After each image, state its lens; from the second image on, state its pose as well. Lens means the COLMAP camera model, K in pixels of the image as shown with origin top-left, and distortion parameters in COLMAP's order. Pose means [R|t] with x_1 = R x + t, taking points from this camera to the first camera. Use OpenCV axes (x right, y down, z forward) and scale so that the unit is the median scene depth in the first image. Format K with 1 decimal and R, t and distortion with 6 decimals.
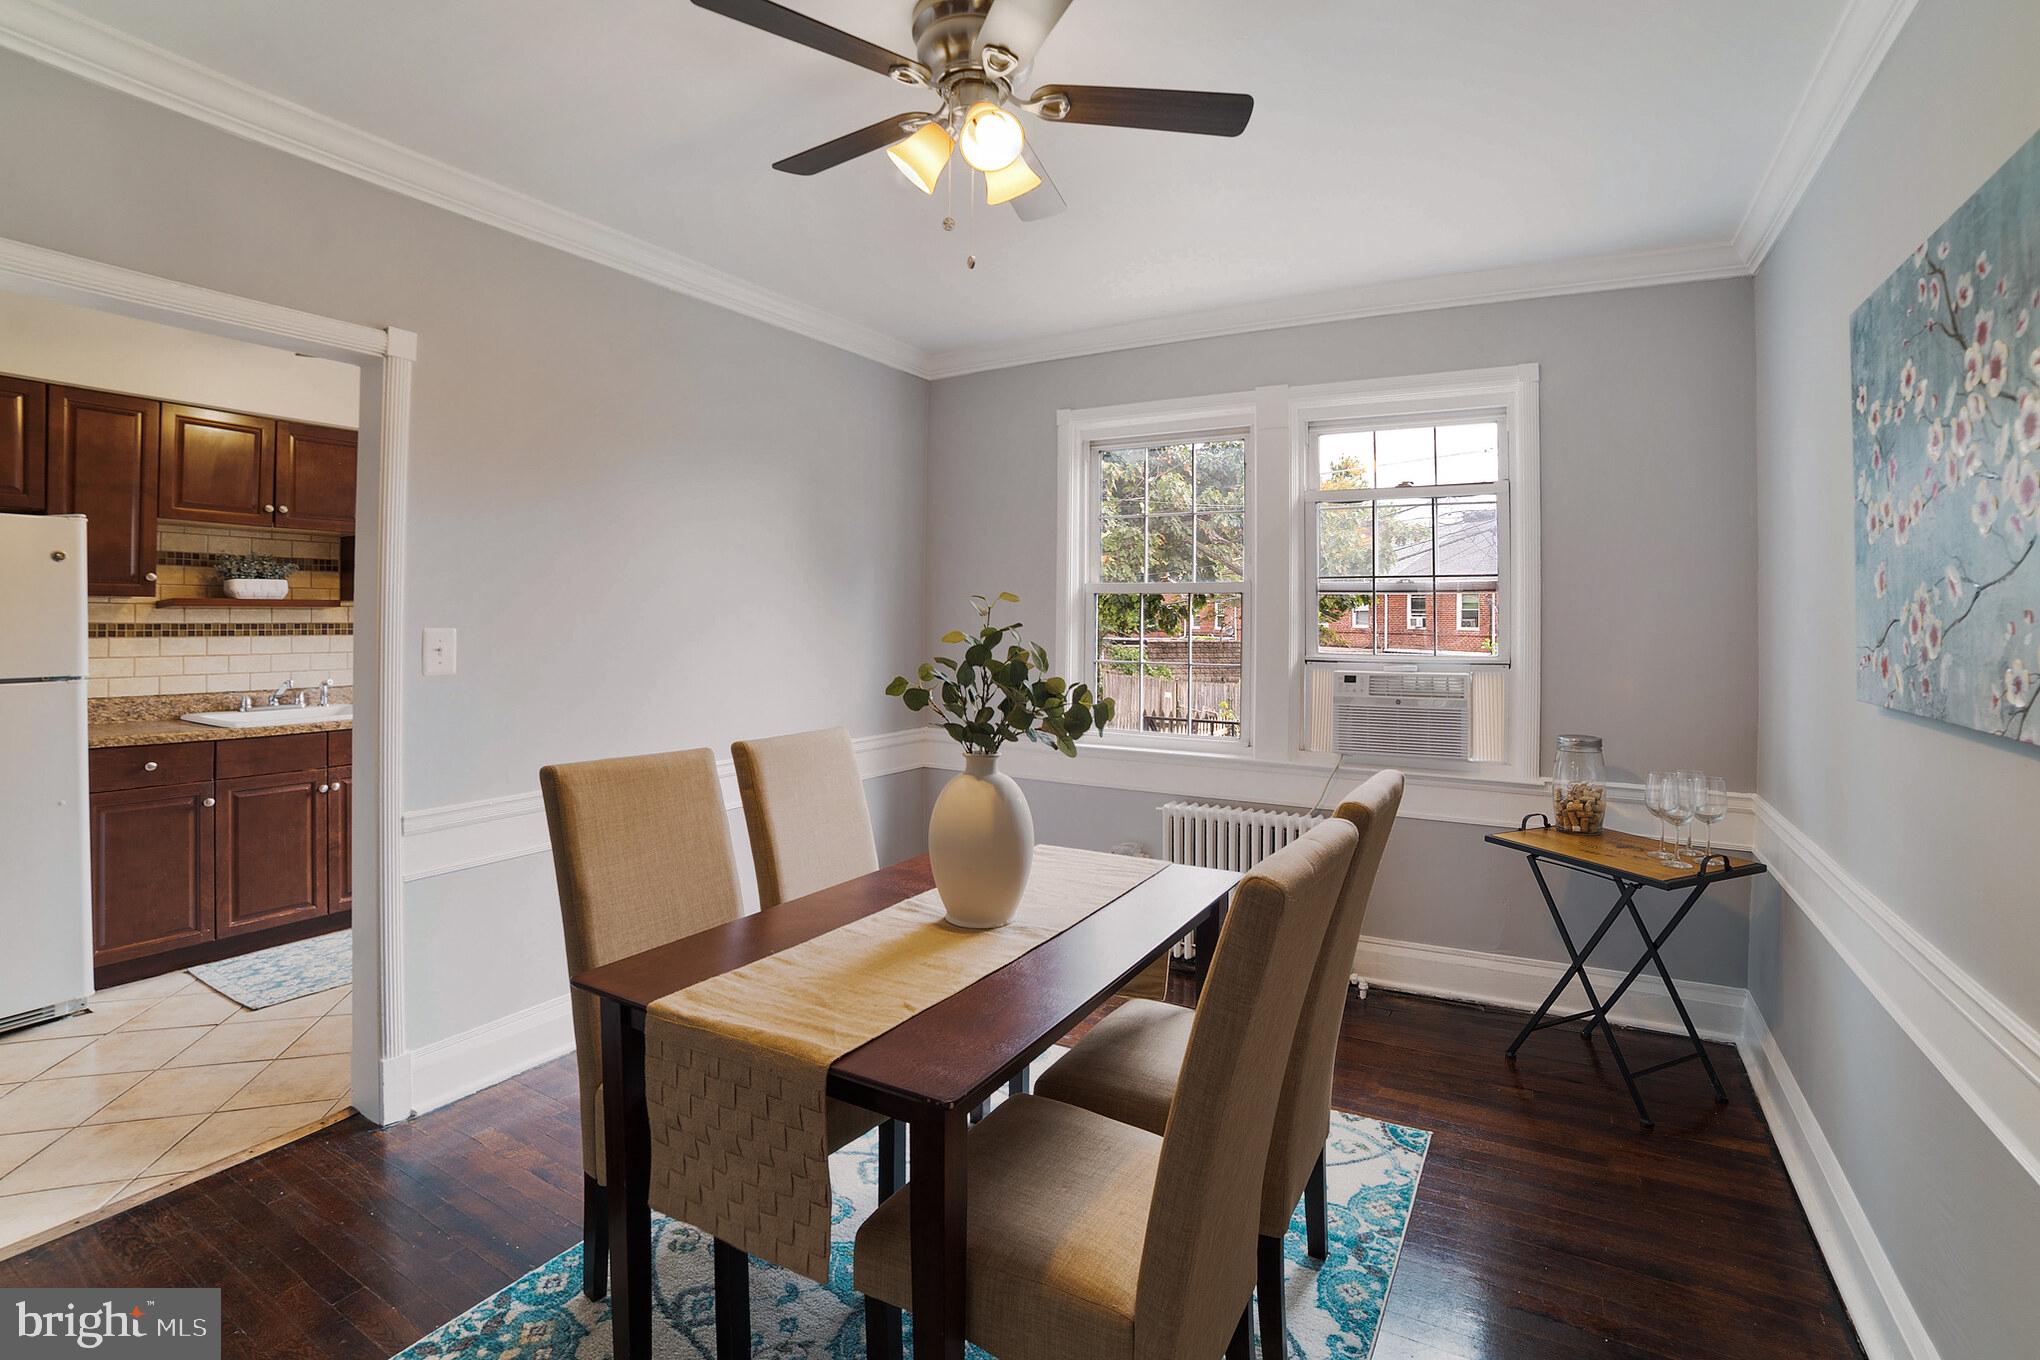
lens RADIAL K [[919.5, 0, 1079.5], [0, 919.5, 614.5], [0, 0, 1]] dist [-0.001197, 0.000737]
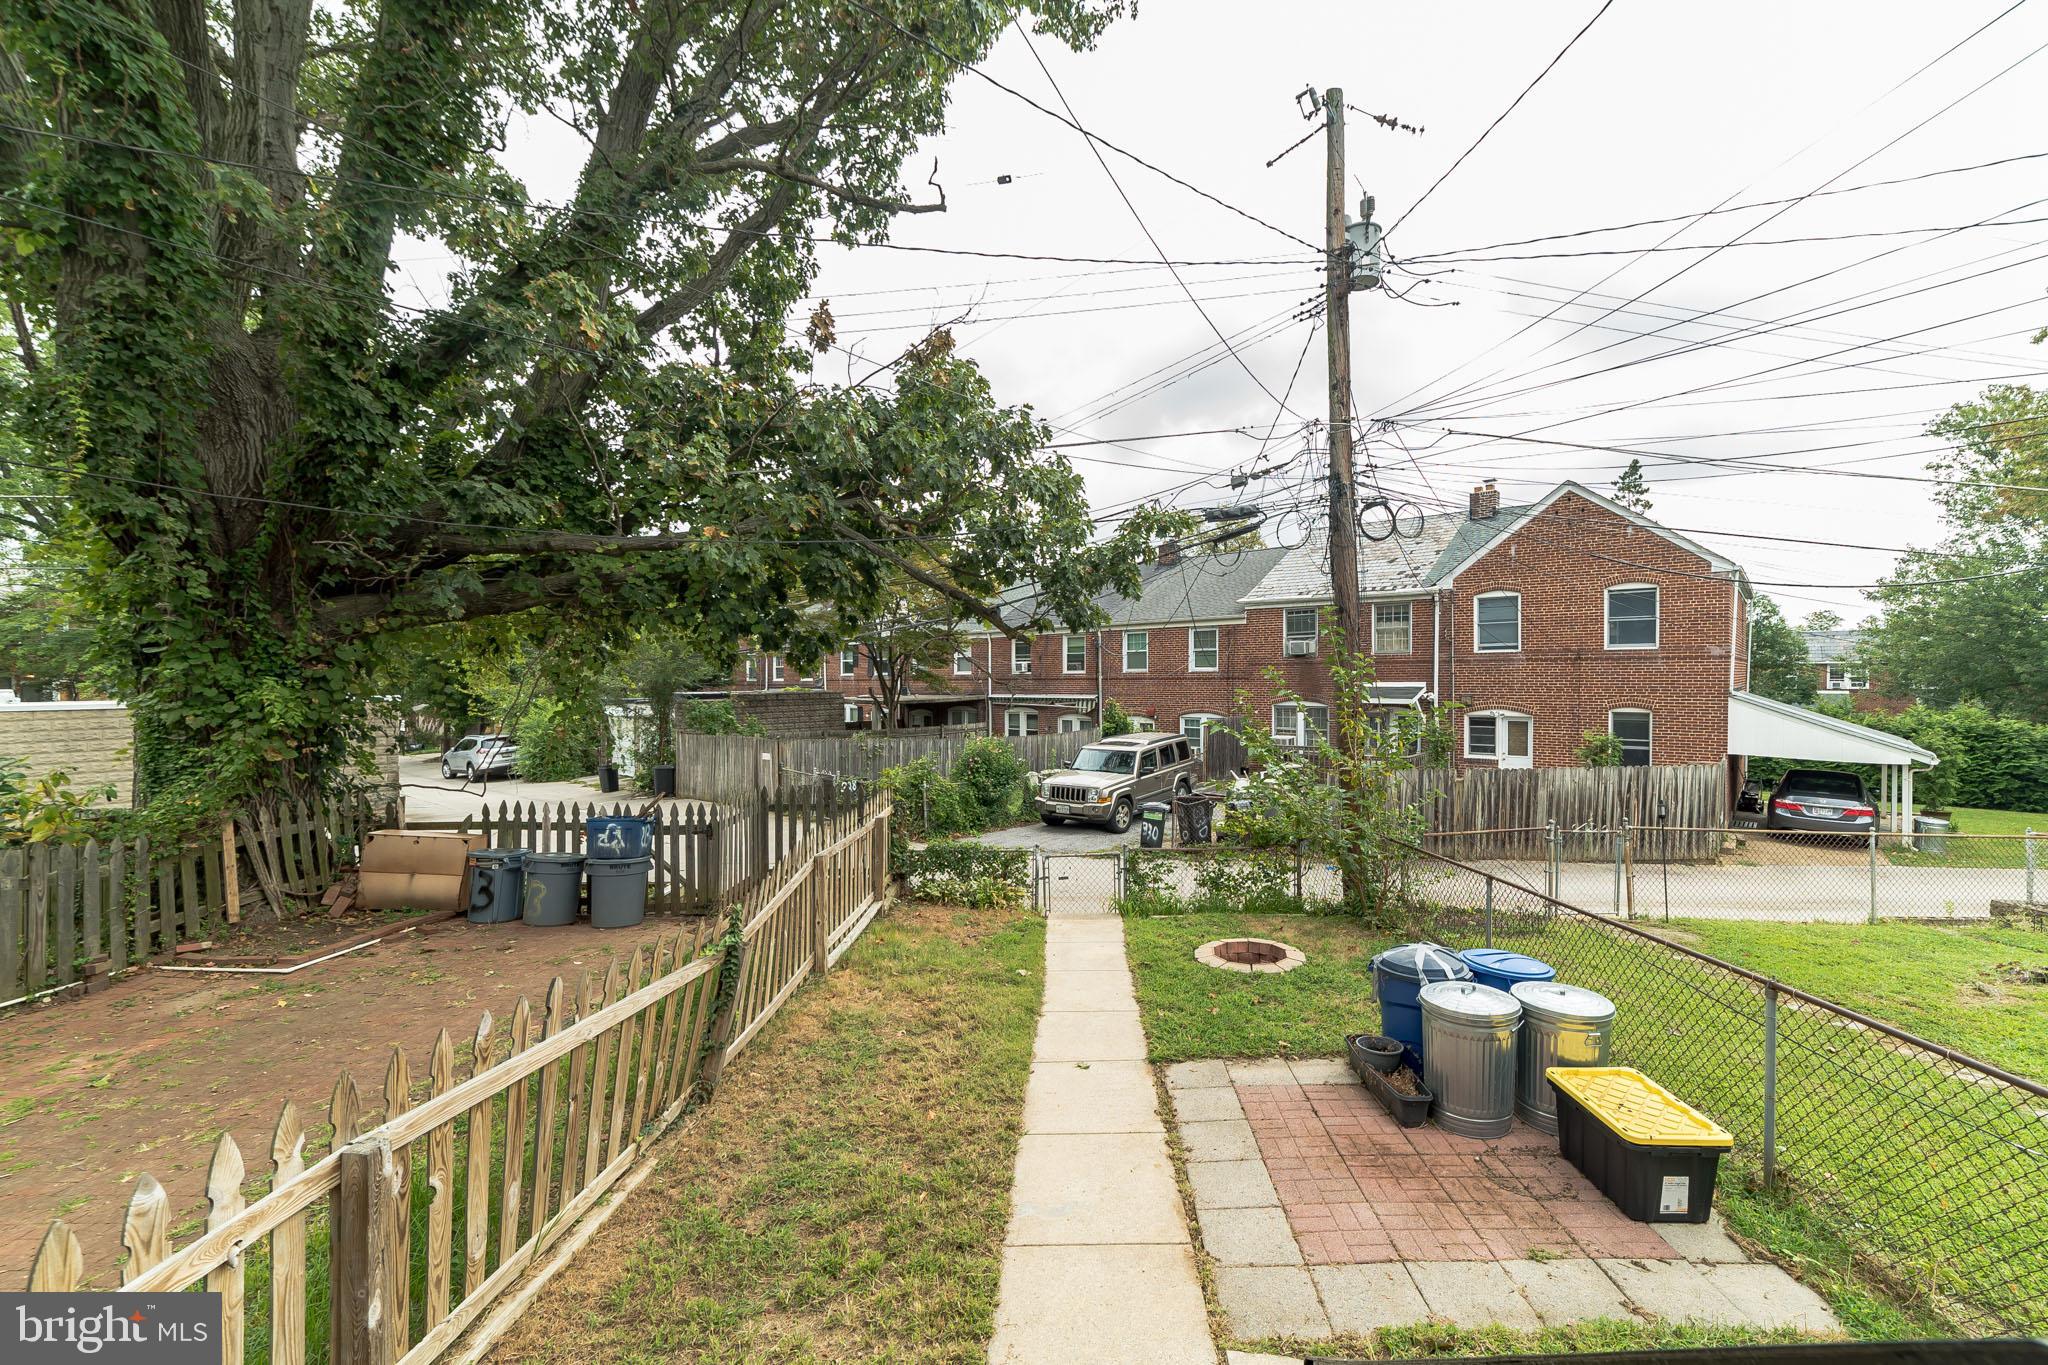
lens RADIAL K [[823.7, 0, 1046.0], [0, 823.7, 677.0], [0, 0, 1]] dist [-0.002267, 0.000685]
pose [[0.894515, -0.018343, 0.446661, -0.053809], [0.014895, 0.999826, 0.011228, 0.080196], [-0.446789, -0.003391, 0.894633, 1.590252]]
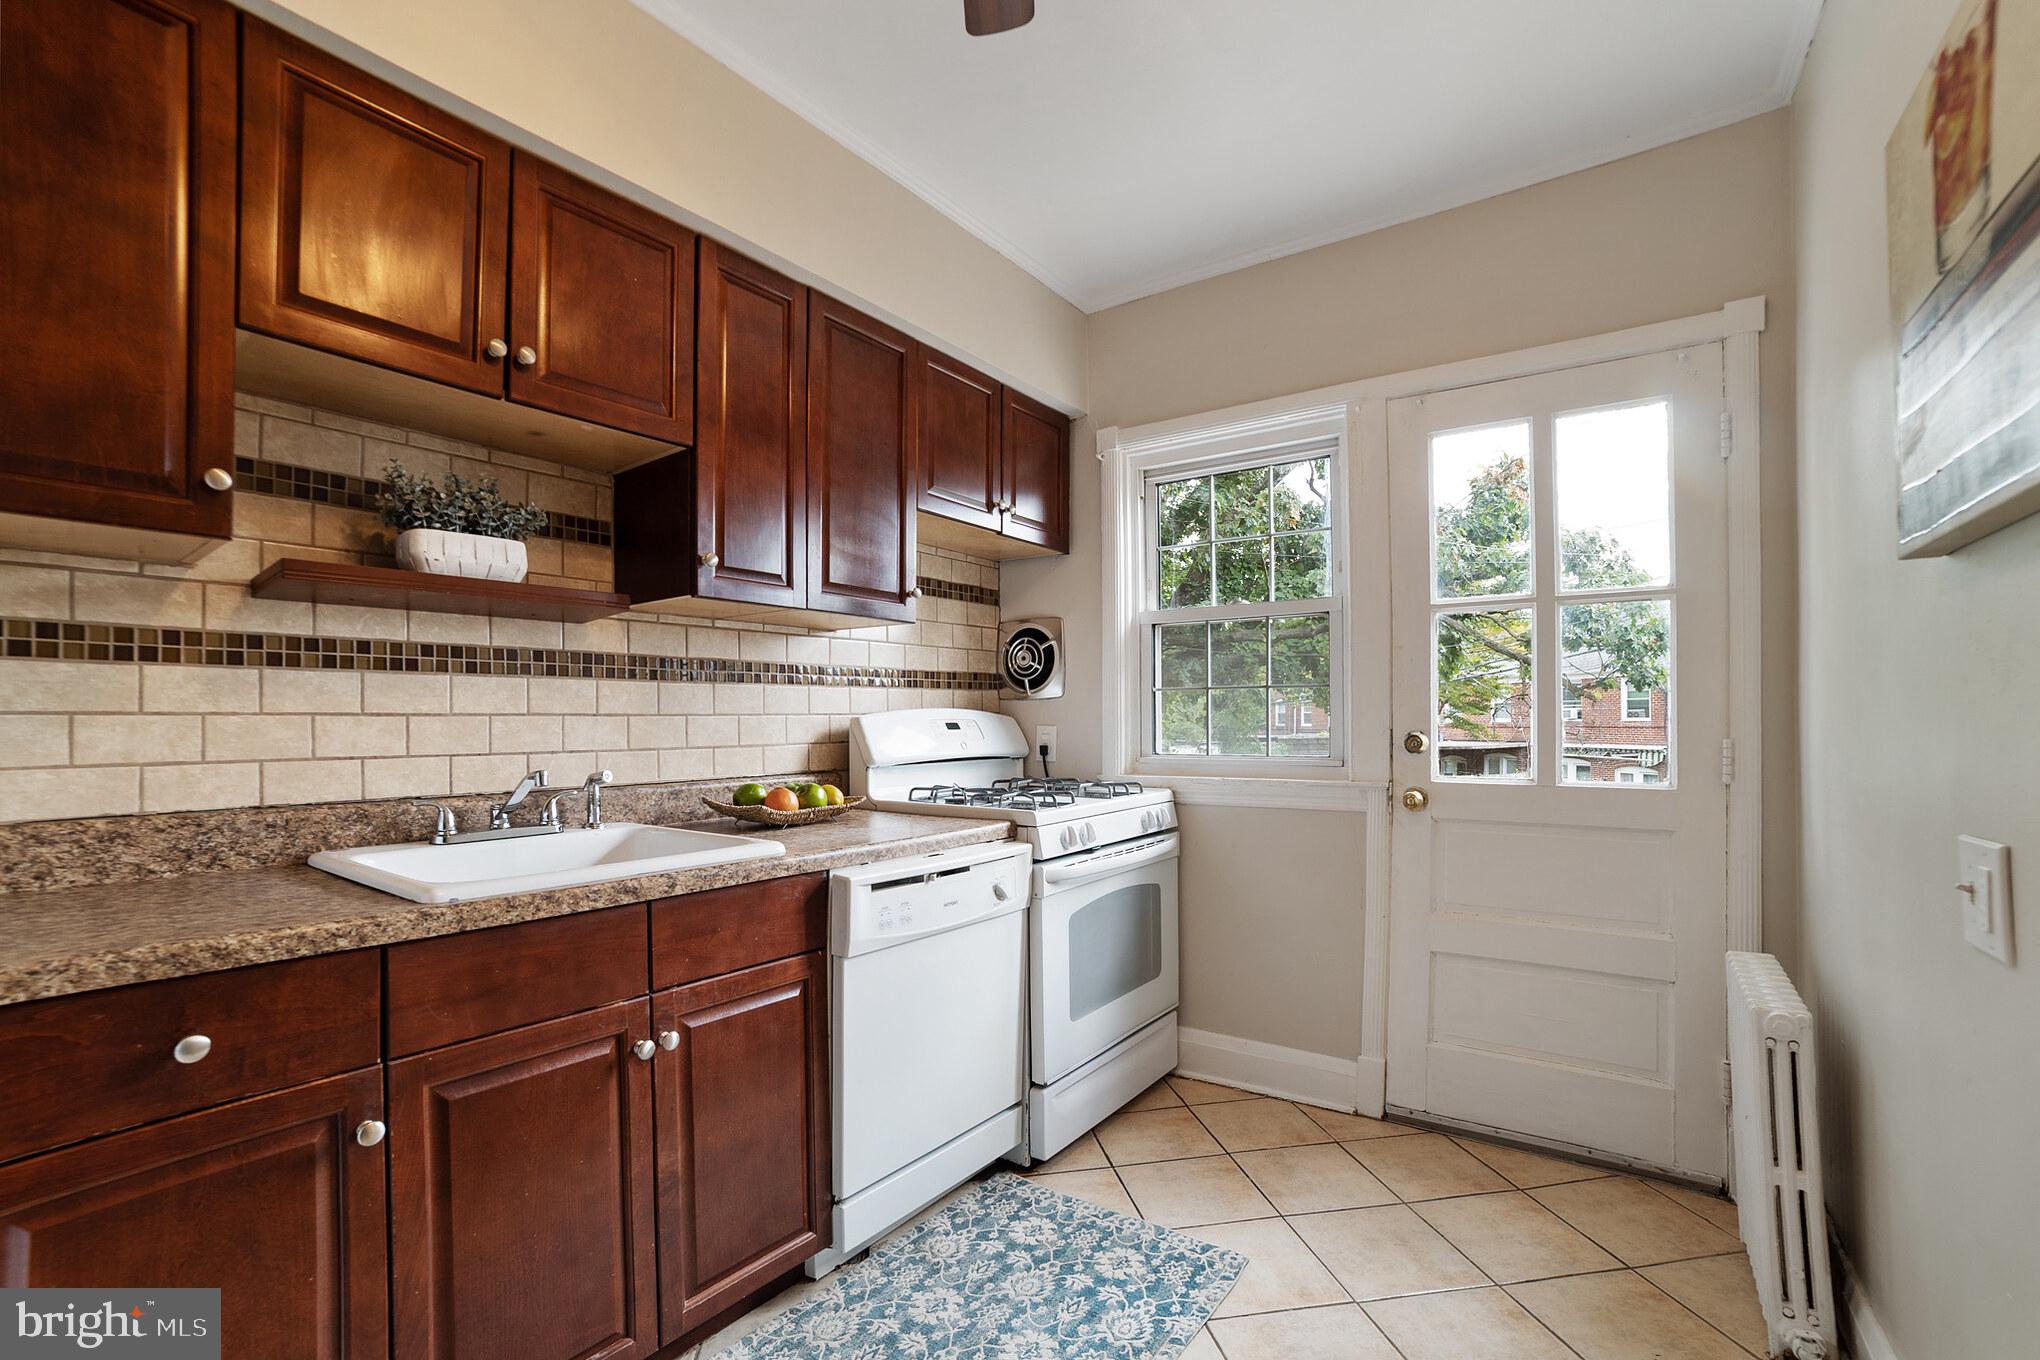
lens RADIAL K [[875.4, 0, 1072.6], [0, 875.4, 720.5], [0, 0, 1]] dist [-0.030268, 0.001073]
pose [[0.996793, -0.013772, -0.078823, -0.589070], [0.013967, 0.999901, 0.001923, 0.052001], [0.078789, -0.003018, 0.996887, 0.628551]]
